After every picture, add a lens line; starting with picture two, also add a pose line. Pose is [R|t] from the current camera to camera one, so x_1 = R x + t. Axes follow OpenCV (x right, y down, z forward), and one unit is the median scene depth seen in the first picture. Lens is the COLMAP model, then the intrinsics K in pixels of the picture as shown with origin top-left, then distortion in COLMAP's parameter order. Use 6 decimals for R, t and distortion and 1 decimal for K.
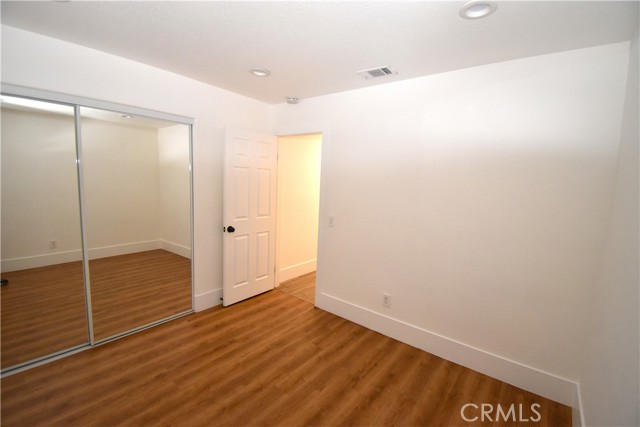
lens RADIAL K [[288.6, 0, 320.0], [0, 288.6, 213.5], [0, 0, 1]] dist [0.015227, -0.024718]
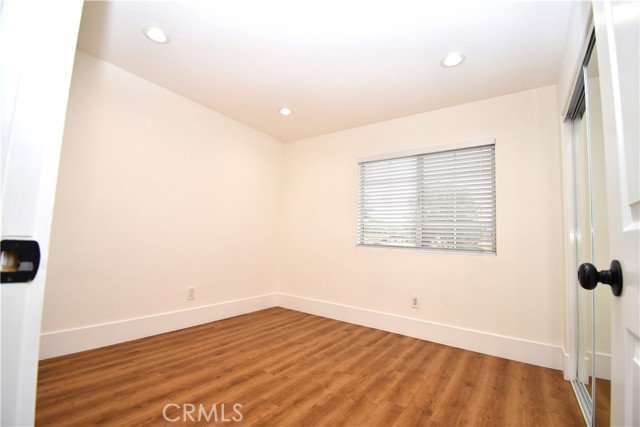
lens RADIAL K [[288.6, 0, 320.0], [0, 288.6, 213.5], [0, 0, 1]] dist [0.015227, -0.024718]
pose [[-0.994872, -0.087646, -0.050474, -0.191028], [-0.089190, 0.995587, 0.029182, 0.033749], [0.047694, 0.033534, -0.998299, 1.871102]]
